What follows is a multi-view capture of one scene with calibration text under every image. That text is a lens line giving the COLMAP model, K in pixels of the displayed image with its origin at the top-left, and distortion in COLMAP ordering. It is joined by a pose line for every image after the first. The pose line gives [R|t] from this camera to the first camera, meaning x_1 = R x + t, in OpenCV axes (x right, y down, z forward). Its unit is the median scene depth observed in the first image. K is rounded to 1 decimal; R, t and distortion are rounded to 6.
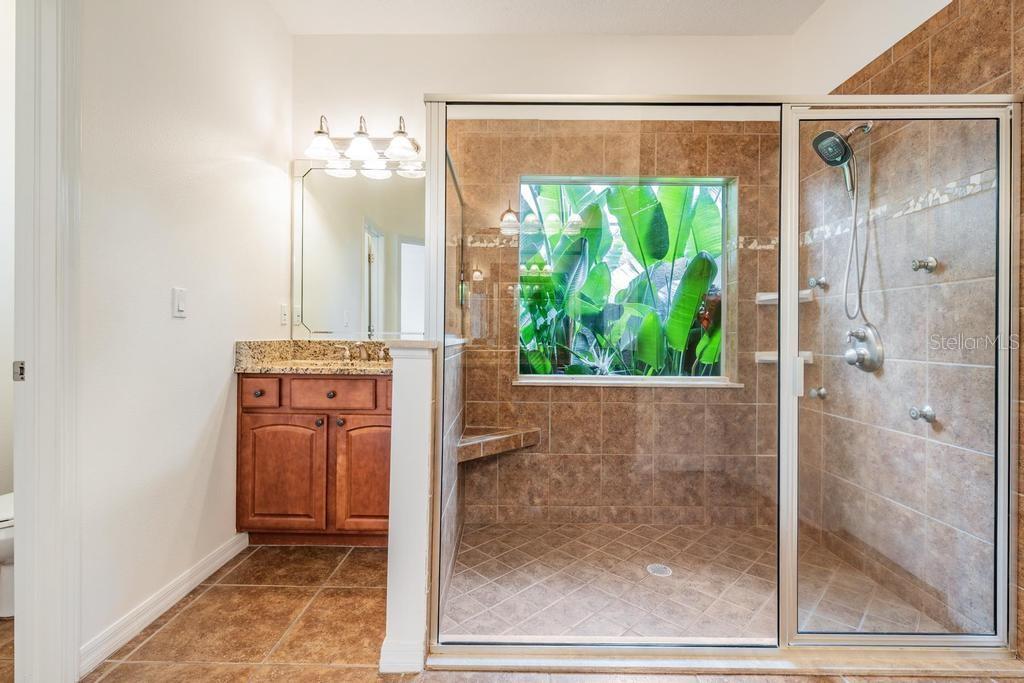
lens RADIAL K [[464.4, 0, 510.0], [0, 464.4, 336.2], [0, 0, 1]] dist [-0.000481, -0.000357]
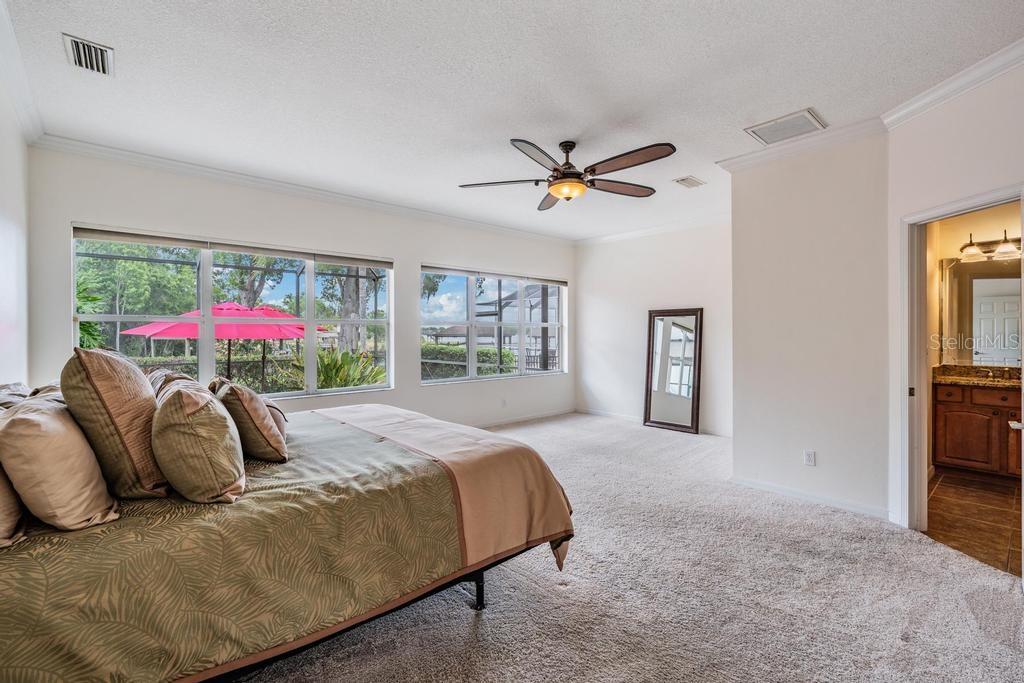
lens RADIAL K [[454.0, 0, 512.0], [0, 454.0, 341.5], [0, 0, 1]] dist [0.000098, -0.000011]
pose [[0.666458, -0.003731, -0.745533, -0.338215], [0.009173, 0.999953, 0.003196, -0.119044], [0.745486, -0.008969, 0.666461, -1.600725]]
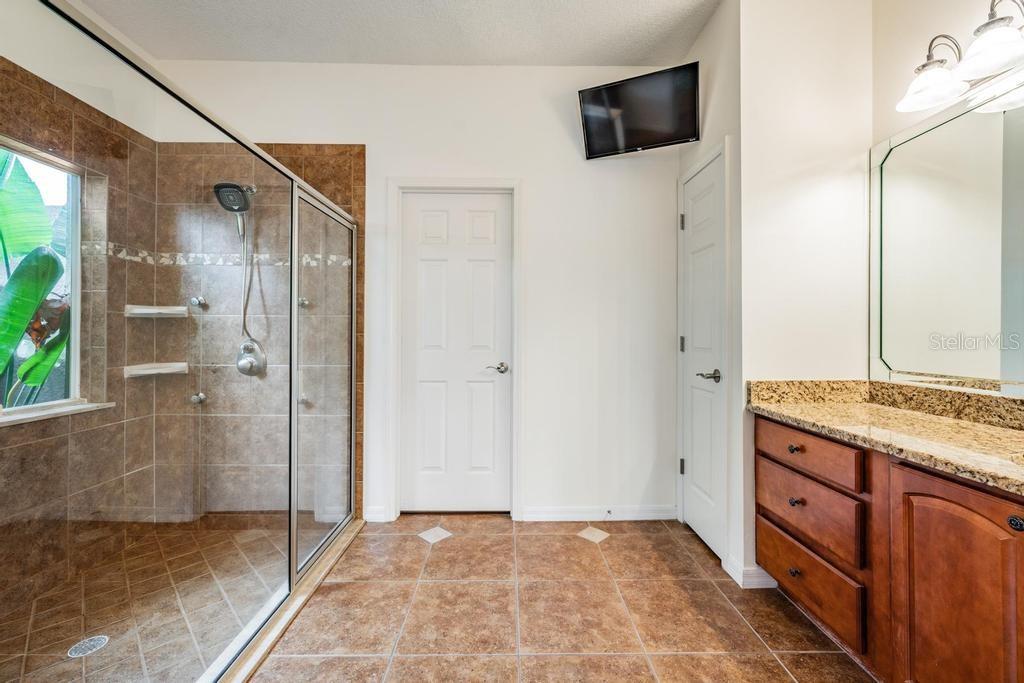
lens RADIAL K [[420.3, 0, 510.0], [0, 420.3, 330.5], [0, 0, 1]] dist [-0.001202, -0.000365]
pose [[-0.014485, 0.002335, 0.999892, -0.424258], [-0.000986, 0.999997, -0.002350, -0.048193], [-0.999895, -0.001020, -0.014482, 0.272099]]
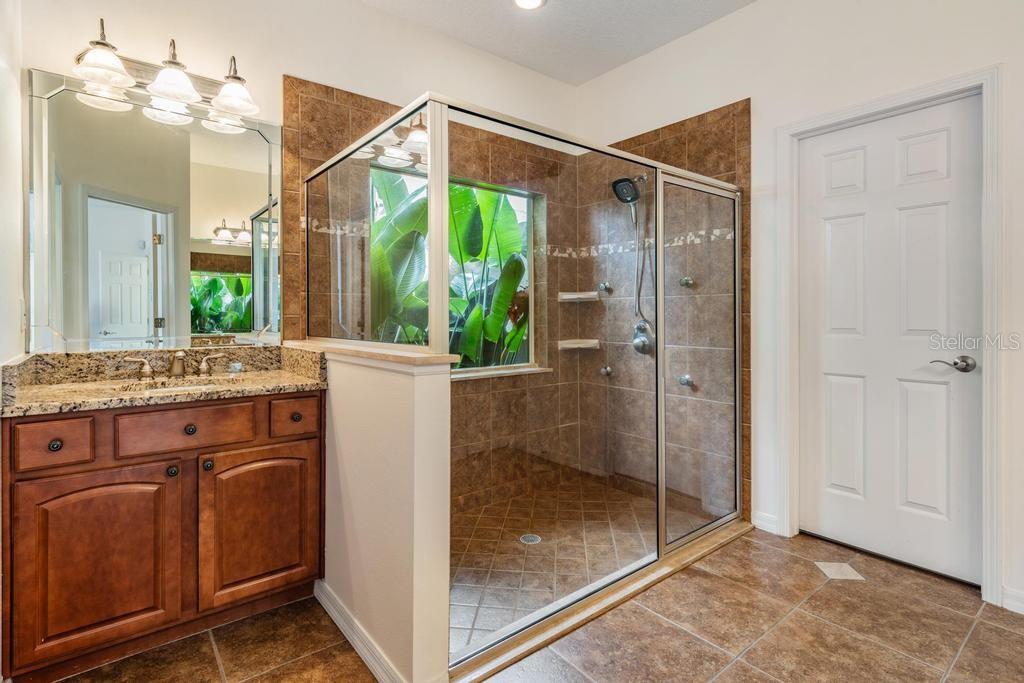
lens RADIAL K [[499.1, 0, 510.5], [0, 499.1, 316.5], [0, 0, 1]] dist [0.000553, 0.000337]
pose [[0.778737, -0.012400, 0.627228, -0.475151], [0.011308, 0.999920, 0.005728, -0.048359], [-0.627248, 0.002632, 0.778815, 0.077551]]
